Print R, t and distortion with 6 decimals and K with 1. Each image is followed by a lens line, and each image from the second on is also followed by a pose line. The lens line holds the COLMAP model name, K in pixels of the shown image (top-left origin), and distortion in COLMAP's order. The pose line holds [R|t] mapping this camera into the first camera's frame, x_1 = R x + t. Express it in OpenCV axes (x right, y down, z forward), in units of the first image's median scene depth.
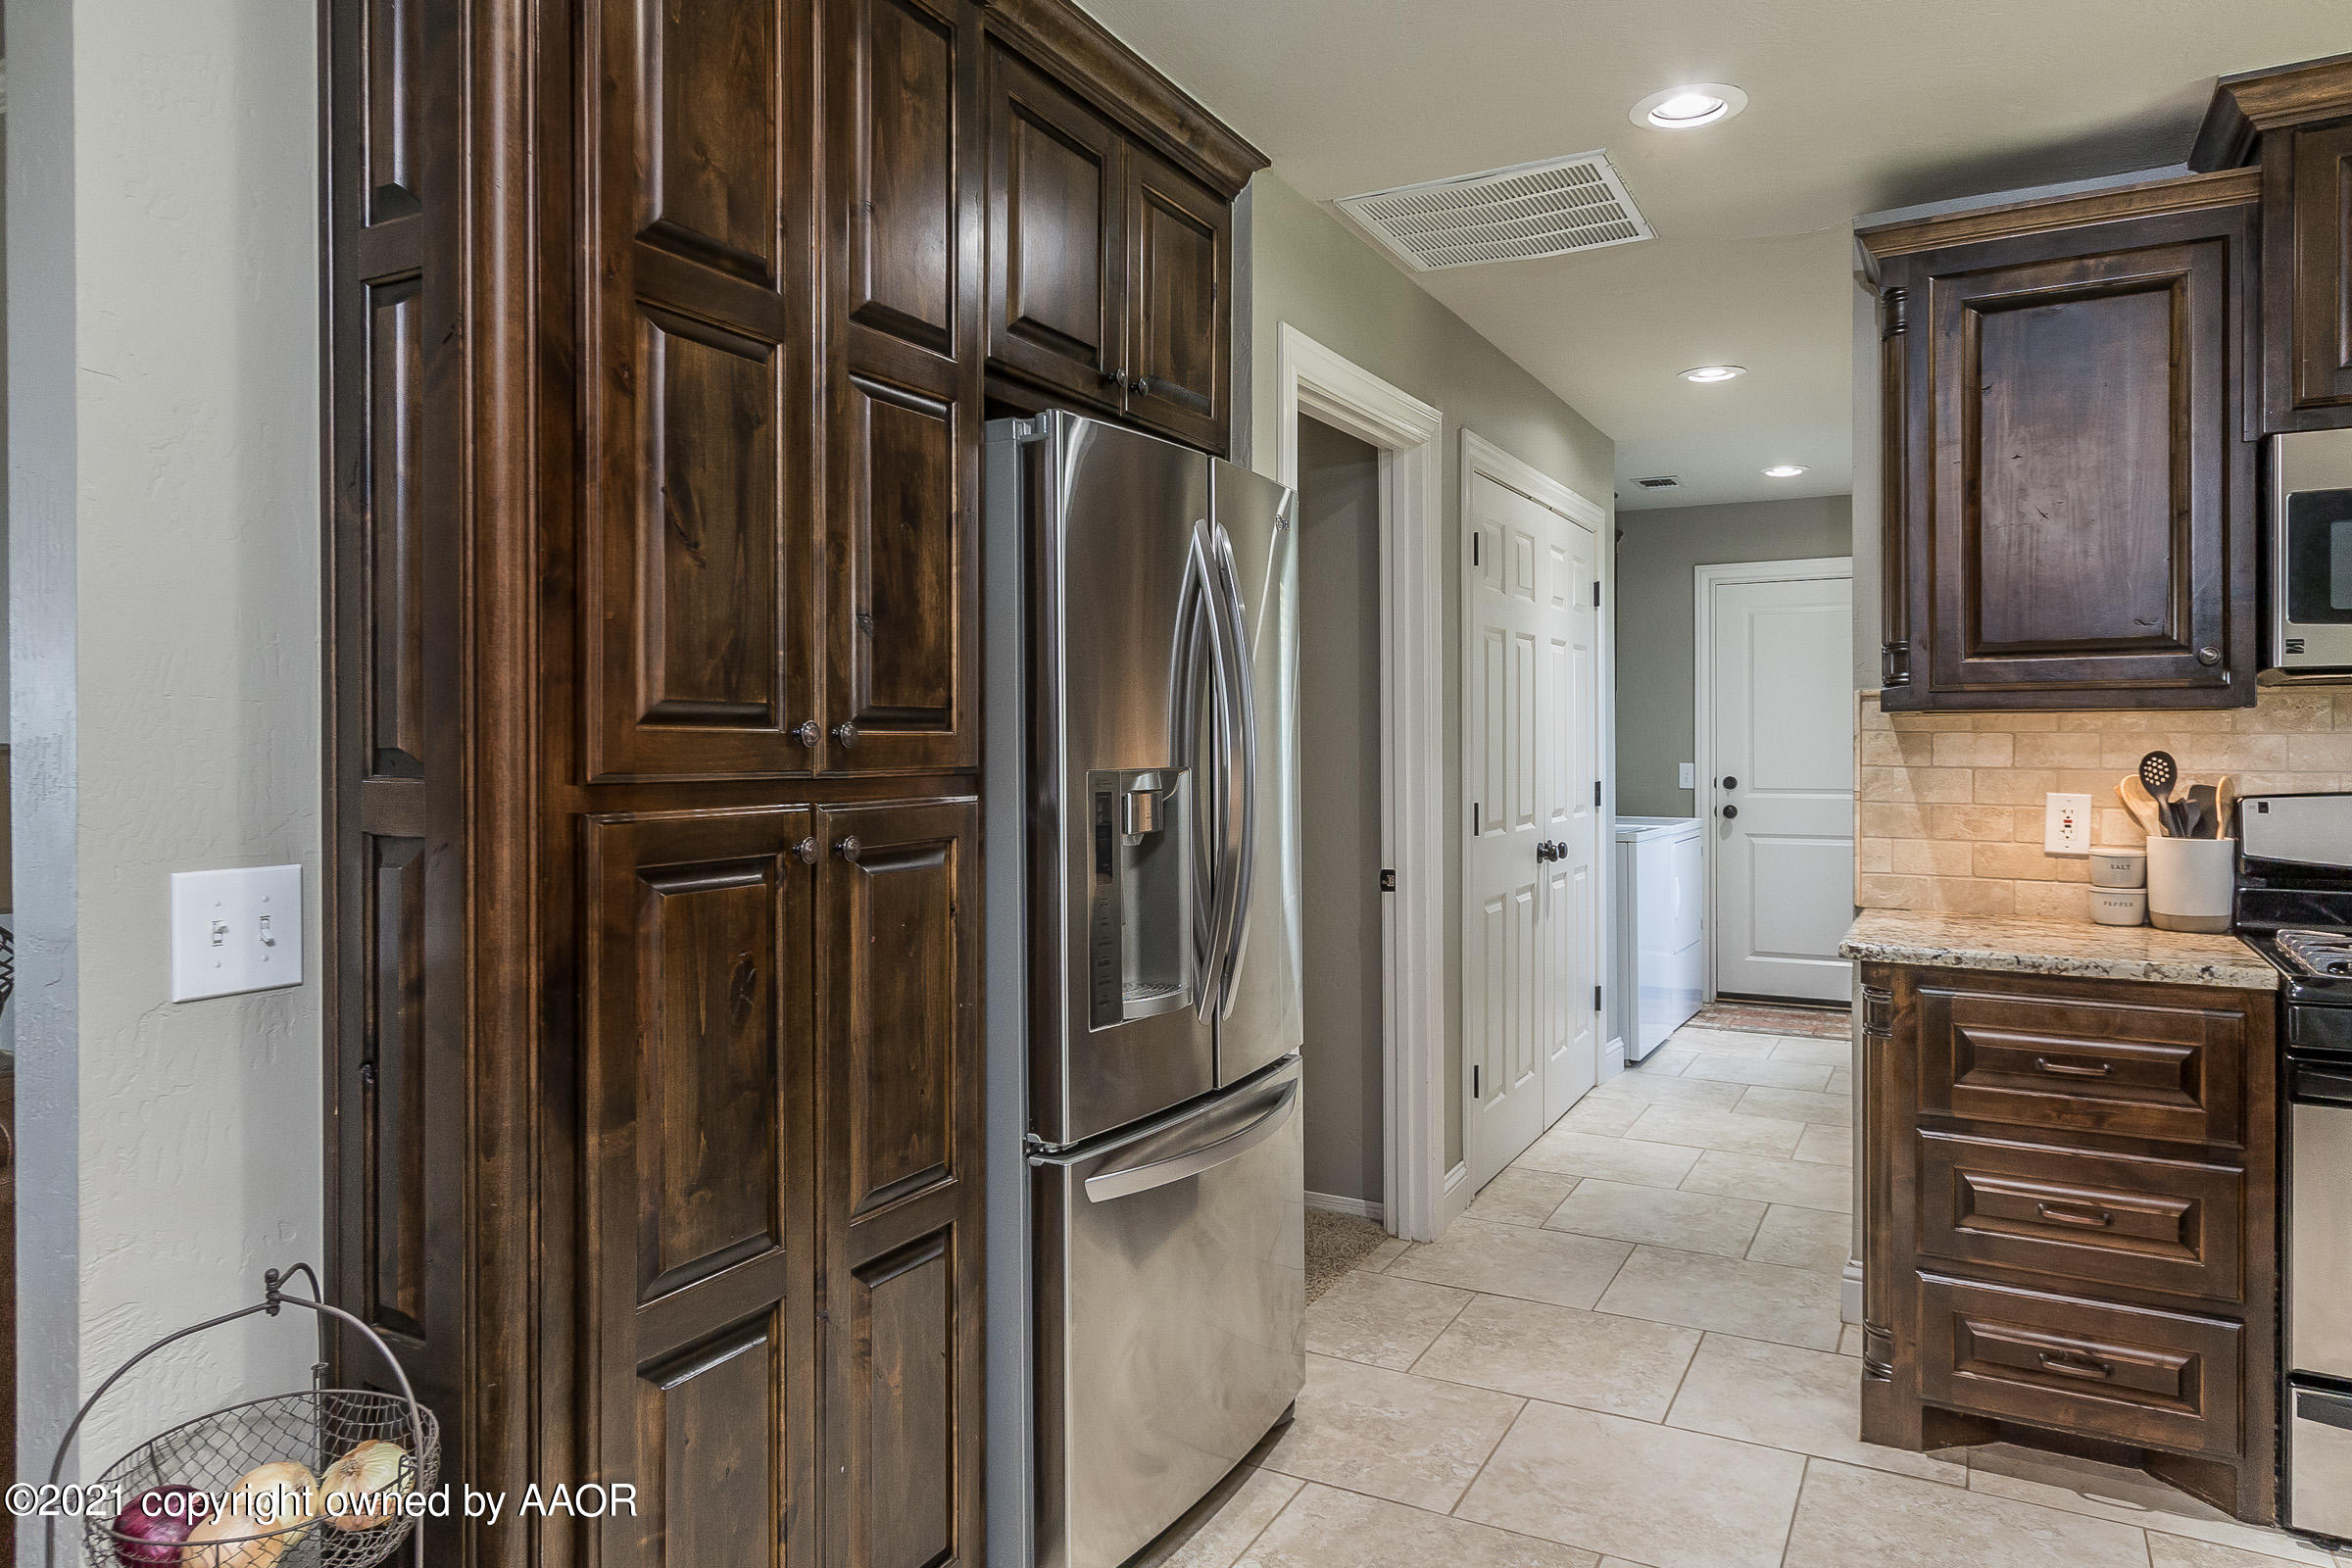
lens RADIAL K [[1532.4, 0, 1174.6], [0, 1532.4, 747.9], [0, 0, 1]] dist [0.031651, -0.000358]
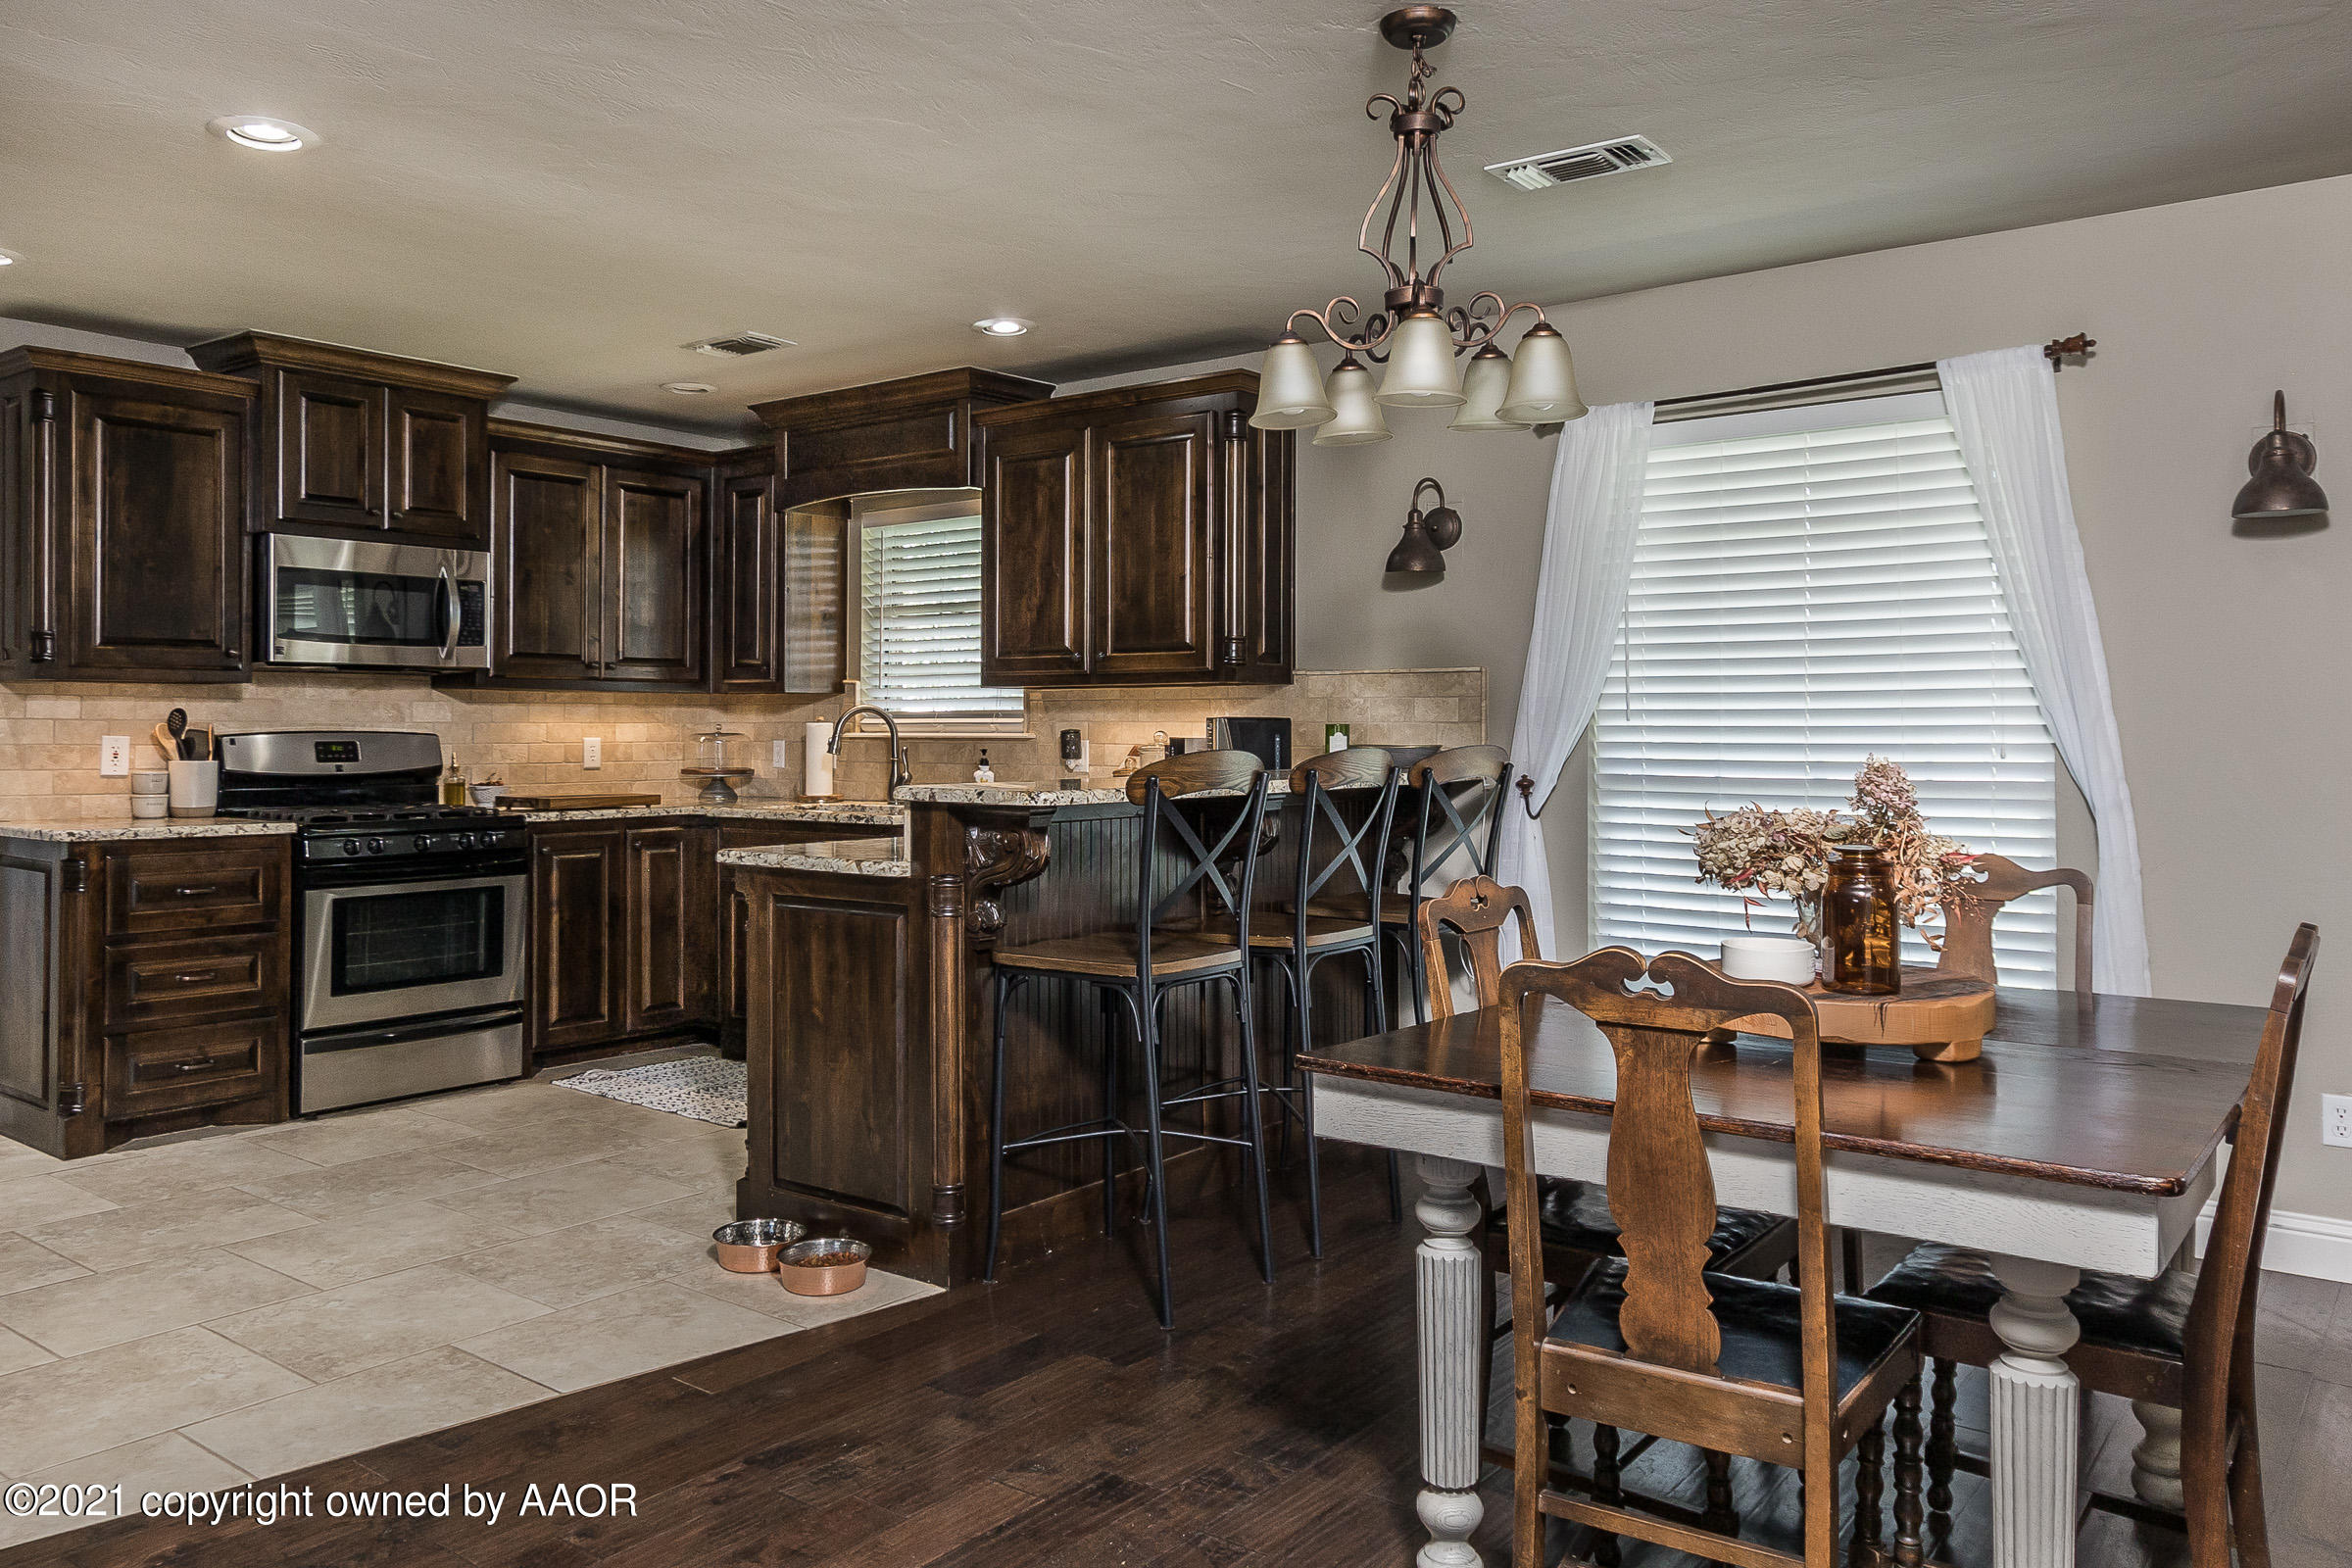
lens RADIAL K [[1697.8, 0, 1171.3], [0, 1697.8, 715.5], [0, 0, 1]] dist [0.002535, -0.003401]
pose [[0.162624, 0.010536, 0.986632, -0.966564], [0.003451, 0.999931, -0.011246, 0.033676], [-0.986682, 0.005234, 0.162576, -0.320105]]
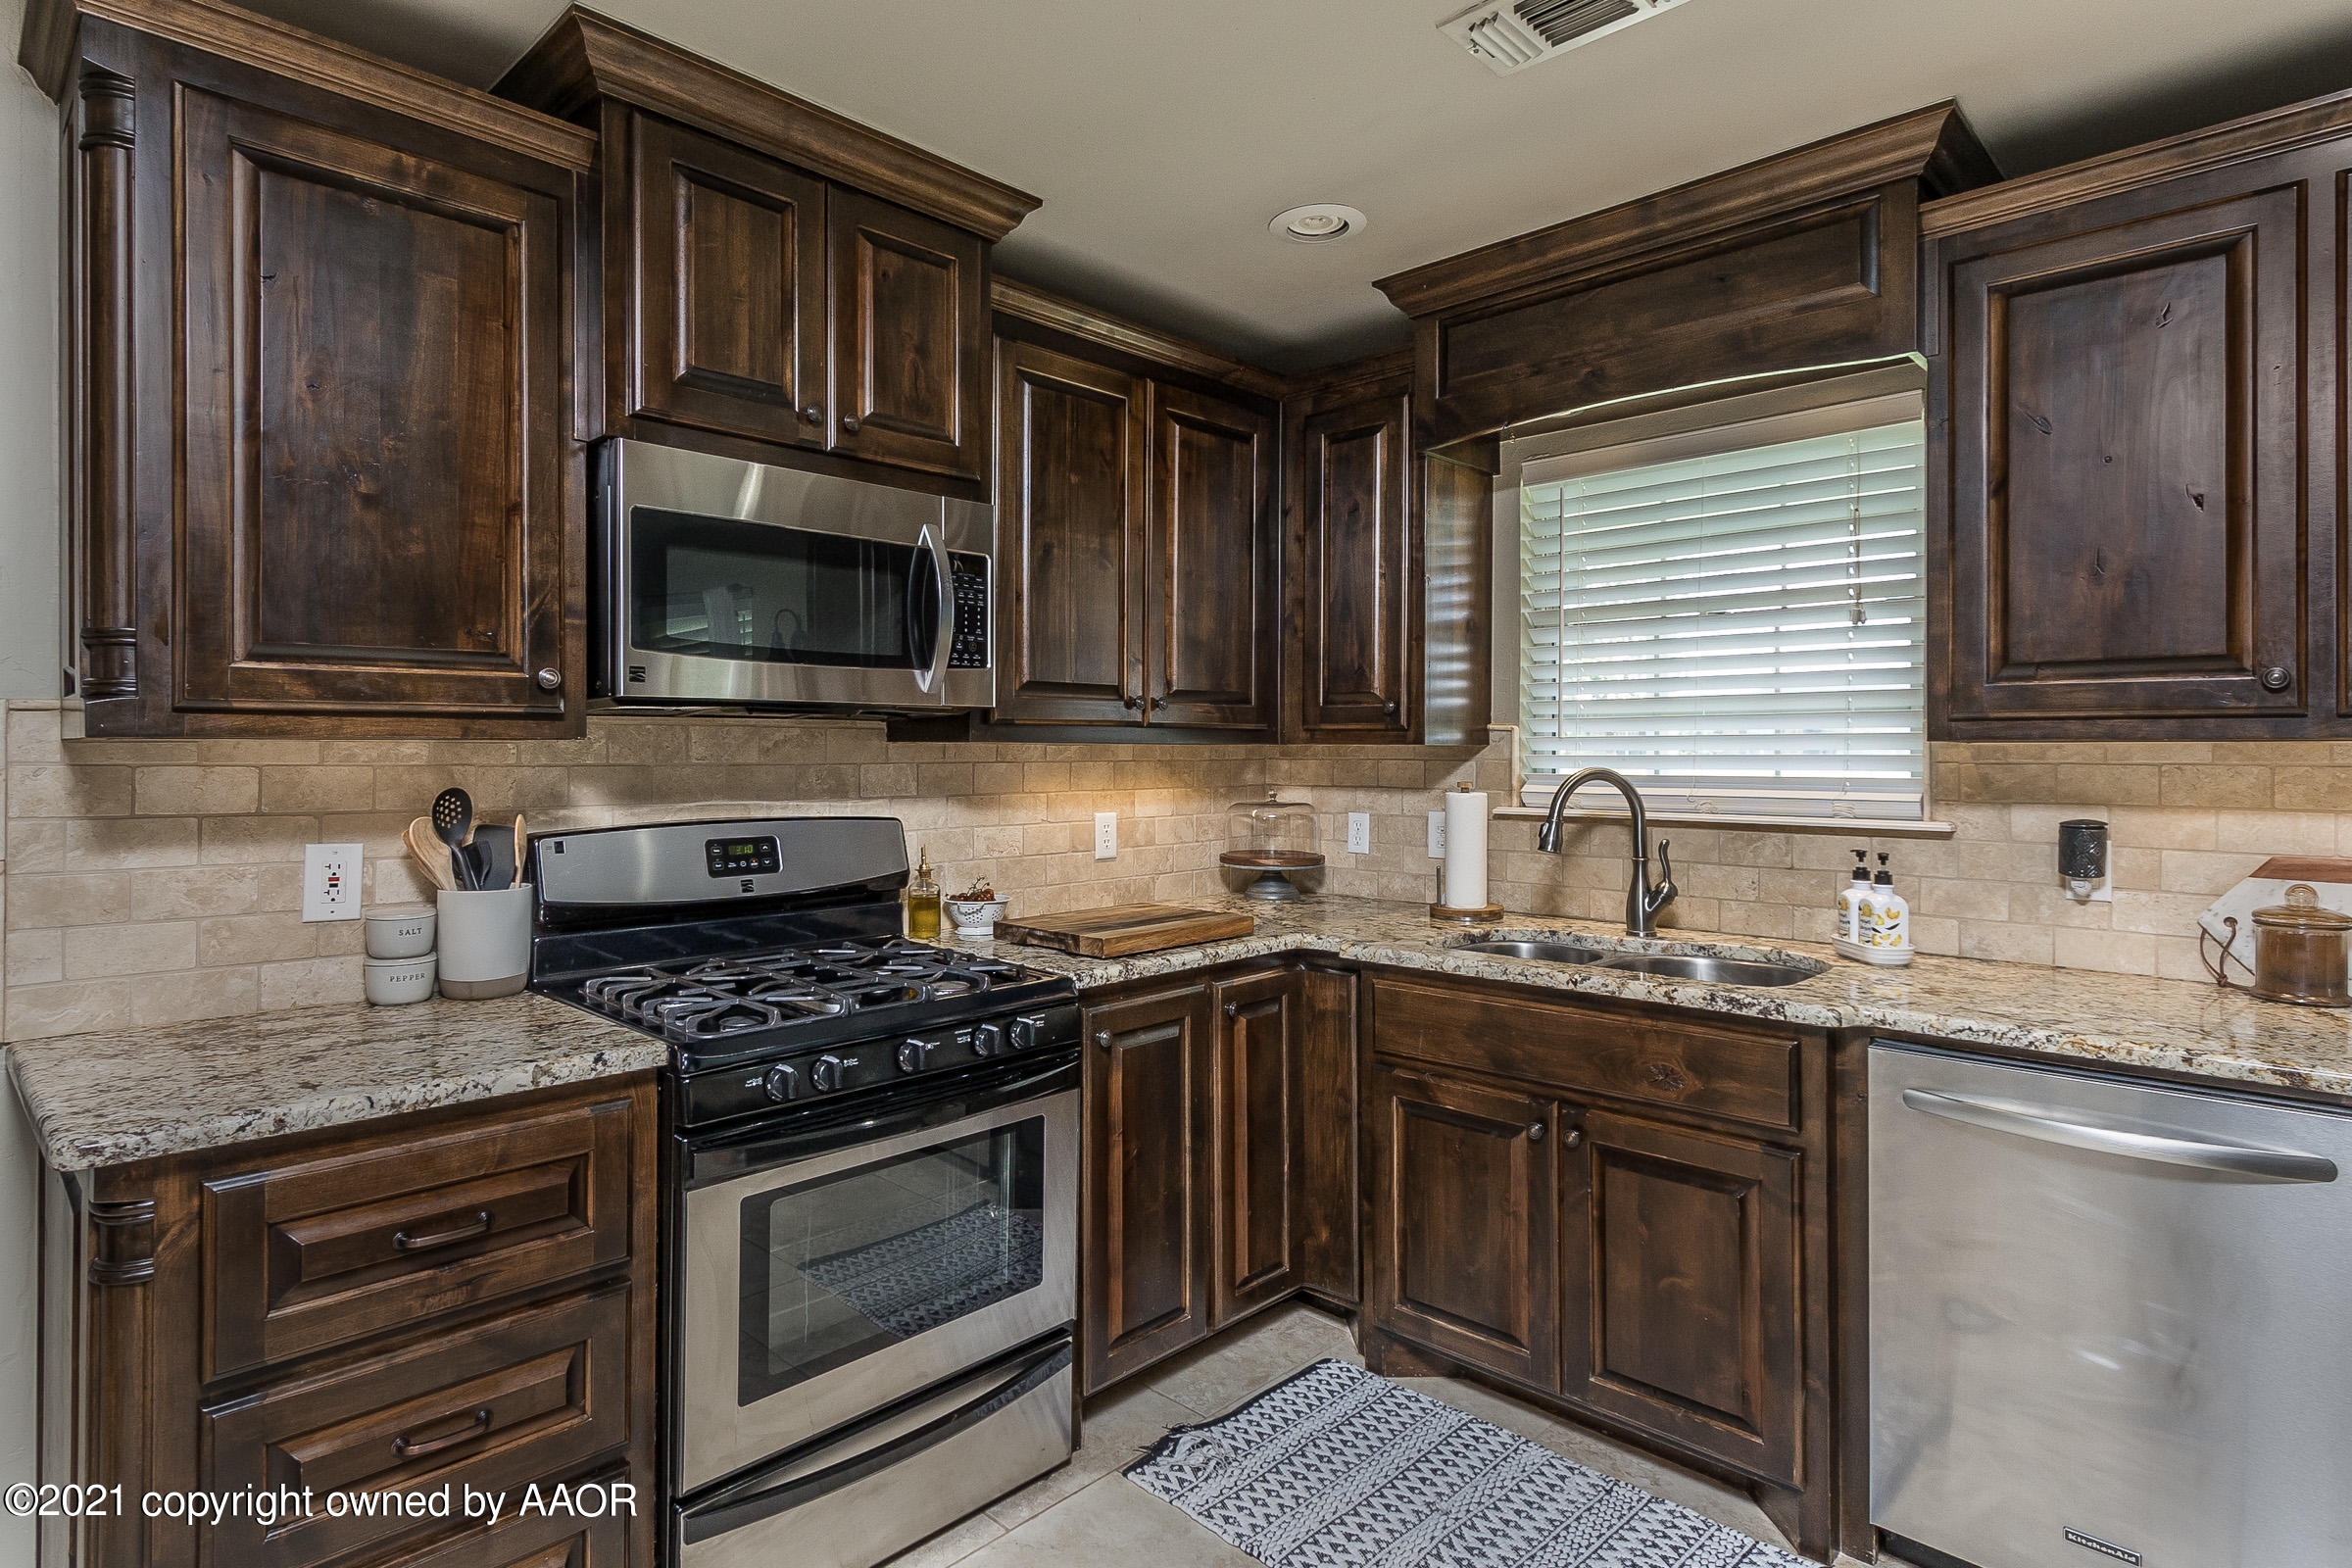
lens RADIAL K [[1221.7, 0, 1166.6], [0, 1221.7, 747.3], [0, 0, 1]] dist [0.001376, -0.000868]
pose [[0.270613, 0.005212, 0.962674, 0.102521], [0.003492, 0.999973, -0.006395, -0.014715], [-0.962682, 0.005092, 0.270588, 0.455703]]
